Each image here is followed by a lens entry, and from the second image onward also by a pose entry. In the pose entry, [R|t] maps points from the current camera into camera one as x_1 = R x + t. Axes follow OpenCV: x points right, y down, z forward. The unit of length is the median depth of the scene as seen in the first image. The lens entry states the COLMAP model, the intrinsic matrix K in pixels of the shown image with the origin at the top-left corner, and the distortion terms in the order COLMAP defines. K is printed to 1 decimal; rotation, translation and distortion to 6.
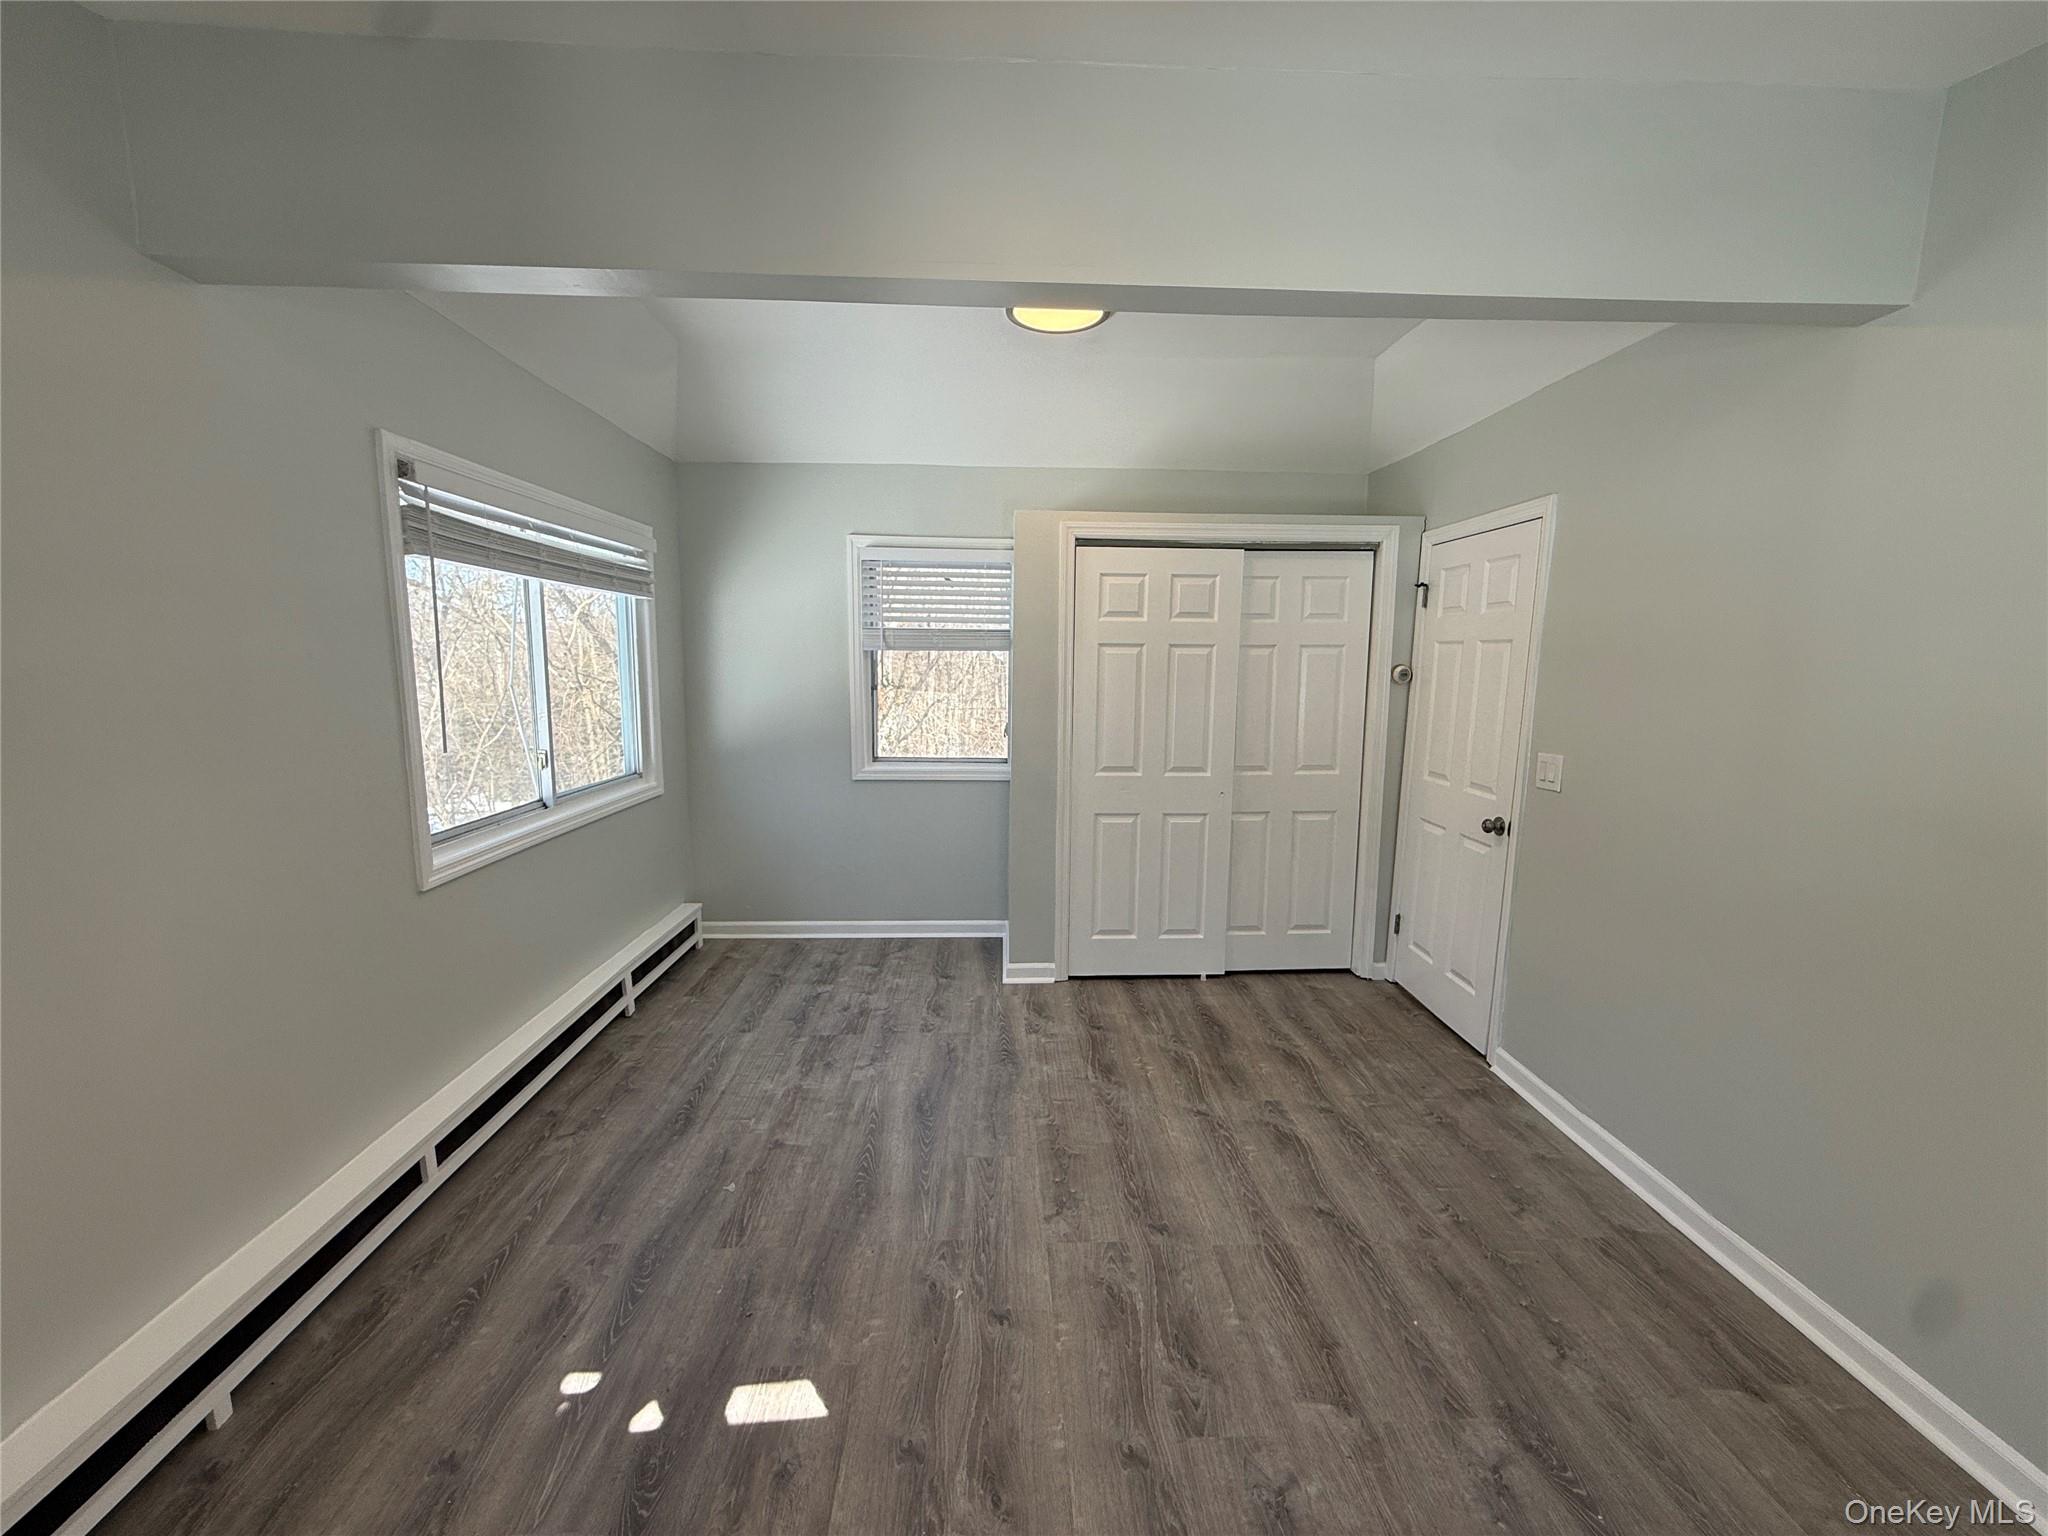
lens RADIAL K [[821.5, 0, 1024.0], [0, 821.5, 773.3], [0, 0, 1]] dist [0.001566, 0.000023]
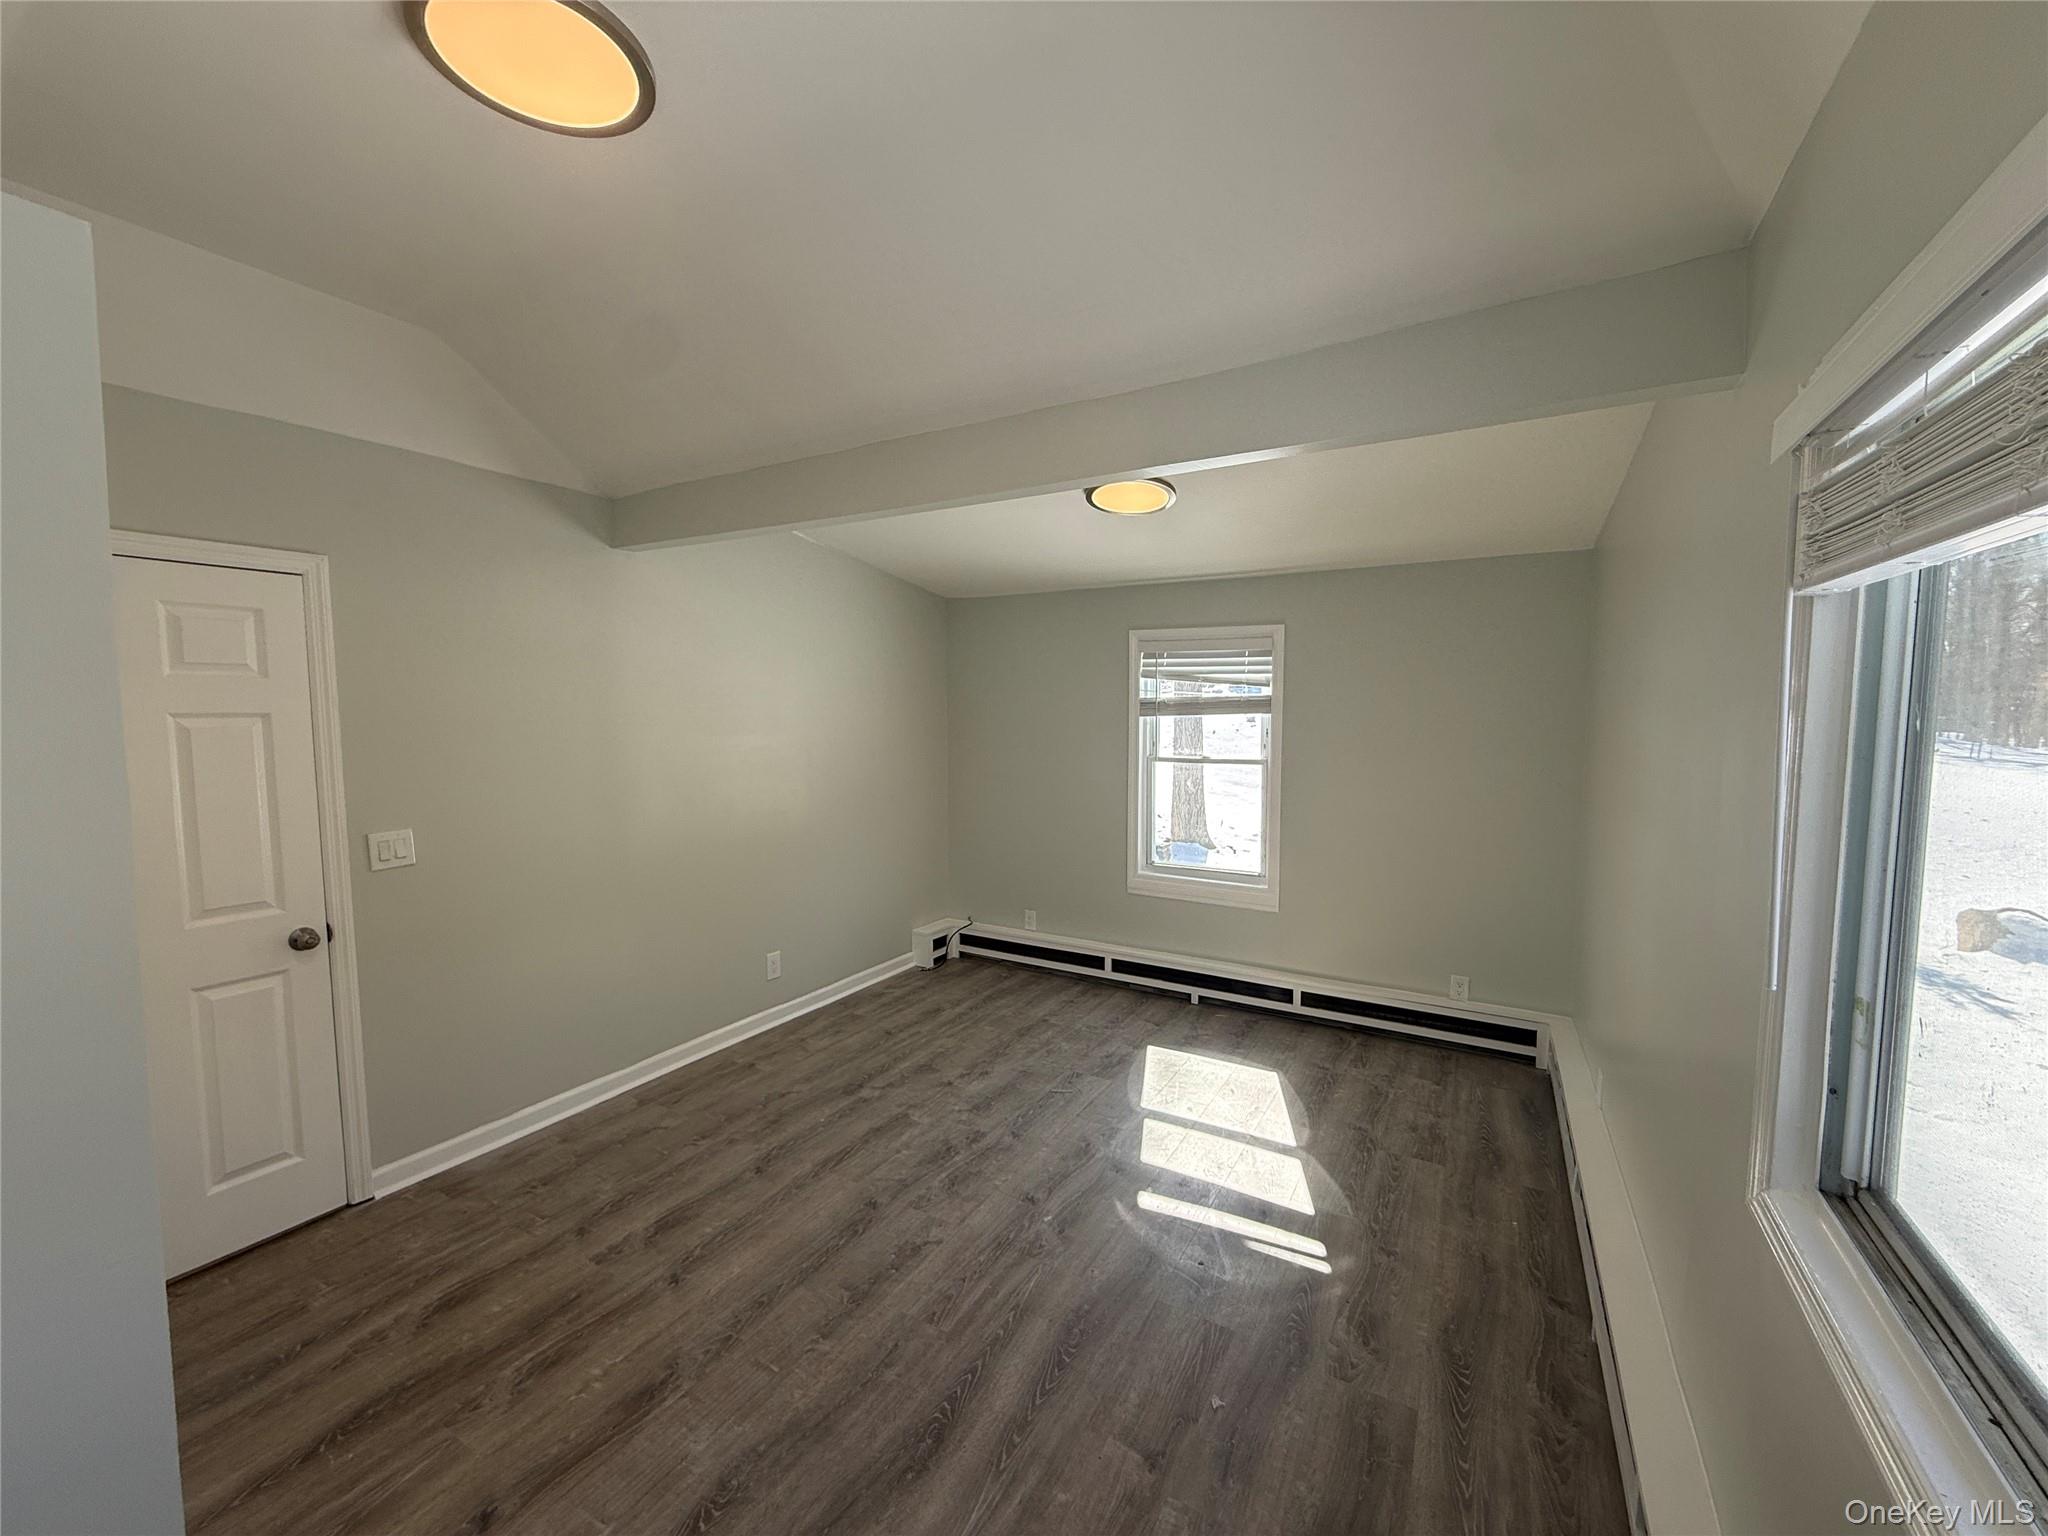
lens RADIAL K [[821.5, 0, 1024.0], [0, 821.5, 773.3], [0, 0, 1]] dist [0.001566, 0.000023]
pose [[-0.847962, -0.053320, 0.527368, -0.531635], [0.066565, 0.976340, 0.205743, -0.254310], [-0.525861, 0.209566, -0.824350, 1.476862]]
